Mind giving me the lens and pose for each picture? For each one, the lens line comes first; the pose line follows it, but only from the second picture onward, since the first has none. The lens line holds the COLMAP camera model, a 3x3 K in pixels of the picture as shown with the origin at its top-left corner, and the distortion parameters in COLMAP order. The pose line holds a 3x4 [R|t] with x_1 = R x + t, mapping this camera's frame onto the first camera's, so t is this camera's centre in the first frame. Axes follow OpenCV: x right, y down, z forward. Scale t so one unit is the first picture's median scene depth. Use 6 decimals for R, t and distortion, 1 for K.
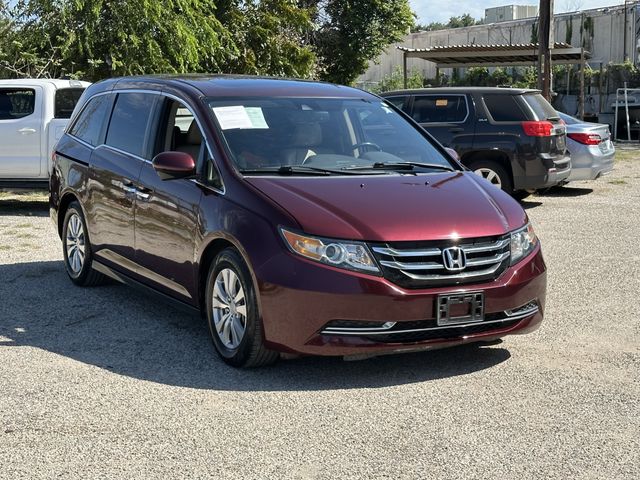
lens RADIAL K [[1212.1, 0, 320.0], [0, 1212.1, 240.0], [0, 0, 1]] dist [-0.032096, -0.066502]
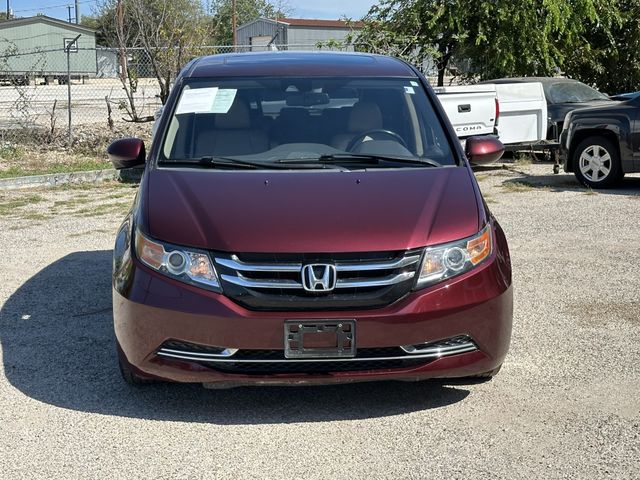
lens RADIAL K [[1212.1, 0, 320.0], [0, 1212.1, 240.0], [0, 0, 1]] dist [-0.032096, -0.066502]
pose [[0.898742, 0.052149, -0.435365, 0.463110], [-0.042954, 0.998598, 0.030942, -0.034701], [0.436368, -0.009108, 0.899722, 0.272303]]
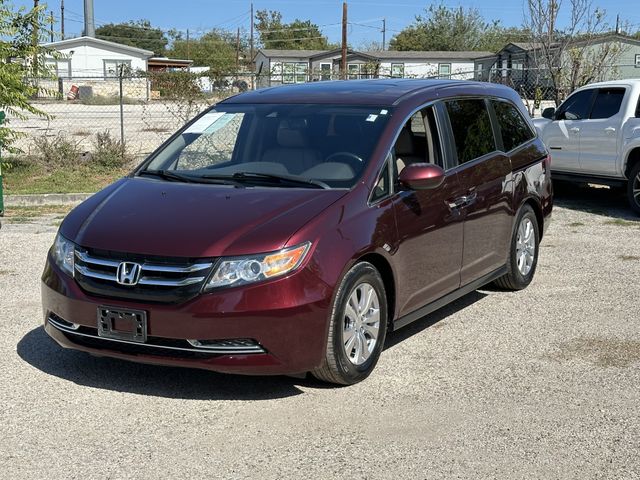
lens RADIAL K [[1136.8, 0, 320.0], [0, 1136.8, 240.0], [0, 0, 1]] dist [0.015786, 0.058949]
pose [[0.532425, 0.116245, -0.838457, 0.957182], [-0.103628, 0.992026, 0.071731, -0.092833], [0.840110, 0.048696, 0.540226, 0.634356]]
